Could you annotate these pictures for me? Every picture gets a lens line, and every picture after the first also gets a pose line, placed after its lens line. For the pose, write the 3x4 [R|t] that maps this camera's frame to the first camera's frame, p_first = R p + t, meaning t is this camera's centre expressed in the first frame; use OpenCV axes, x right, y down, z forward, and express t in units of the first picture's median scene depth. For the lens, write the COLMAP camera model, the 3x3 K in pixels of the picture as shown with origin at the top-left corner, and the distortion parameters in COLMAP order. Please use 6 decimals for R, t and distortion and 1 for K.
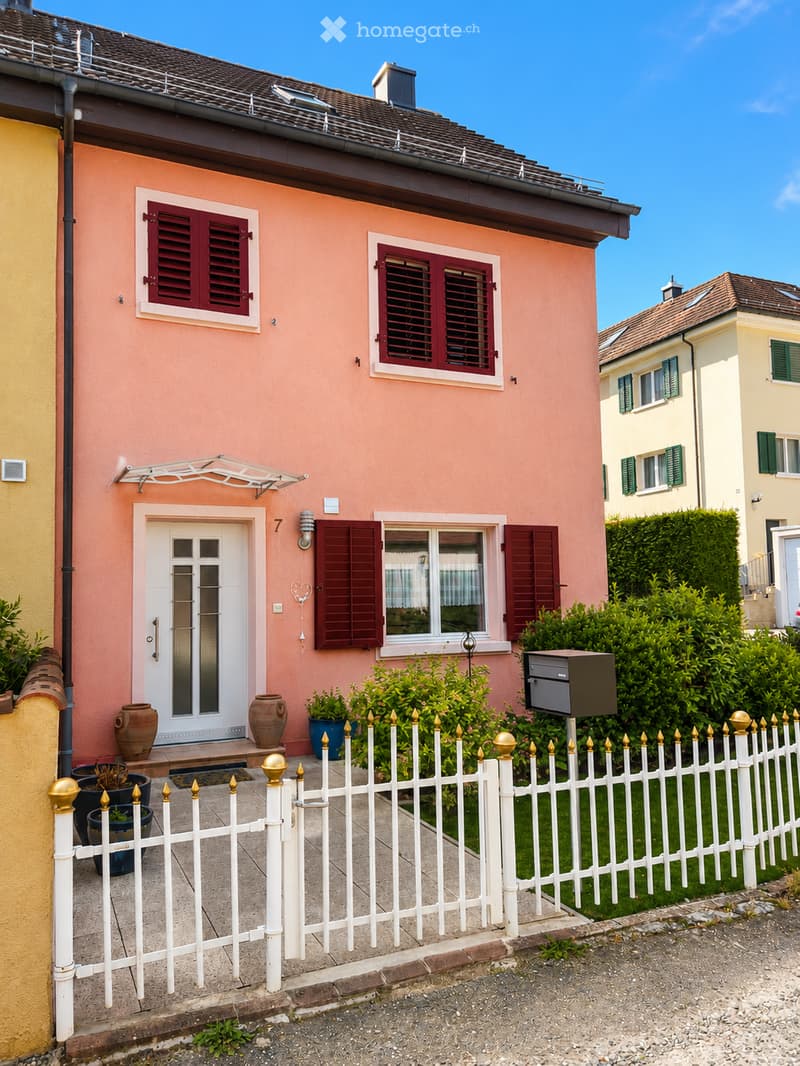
lens RADIAL K [[815.3, 0, 400.0], [0, 815.3, 533.0], [0, 0, 1]] dist [0.010751, 0.004307]
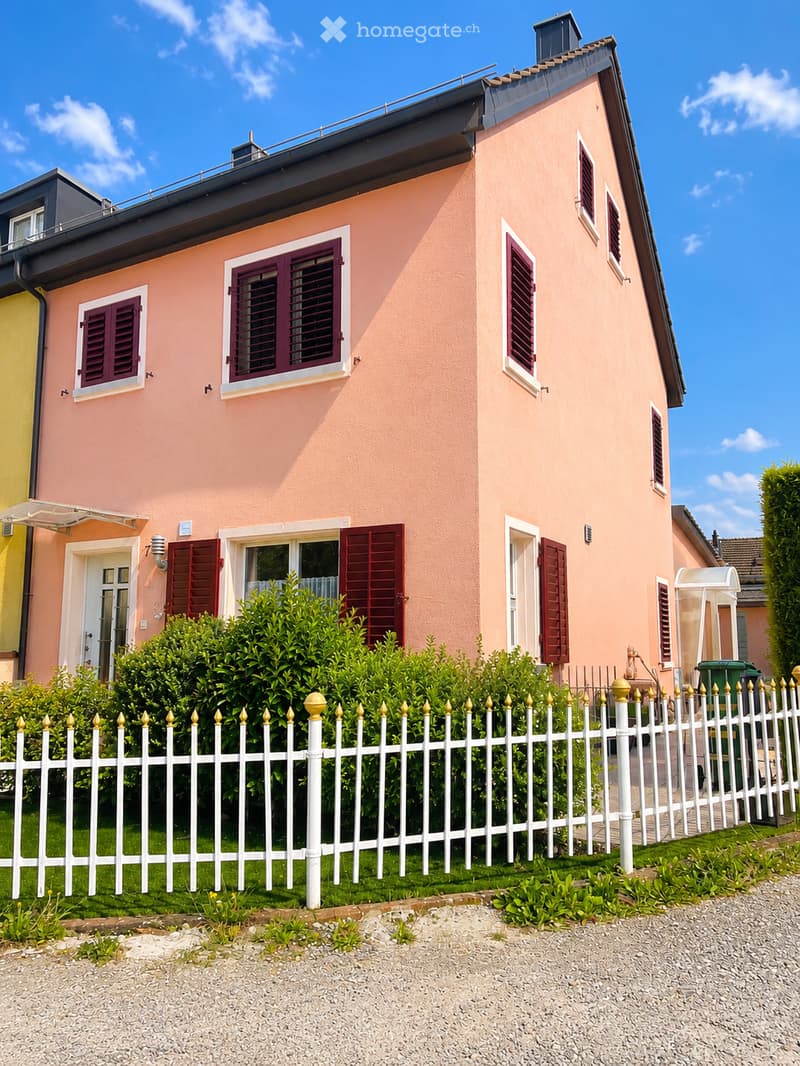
lens RADIAL K [[815.3, 0, 400.0], [0, 815.3, 533.0], [0, 0, 1]] dist [0.010751, 0.004307]
pose [[0.590468, -0.097650, -0.801132, 0.892490], [0.053776, 0.995208, -0.081670, 0.070812], [0.805268, 0.005142, 0.592889, 0.566103]]
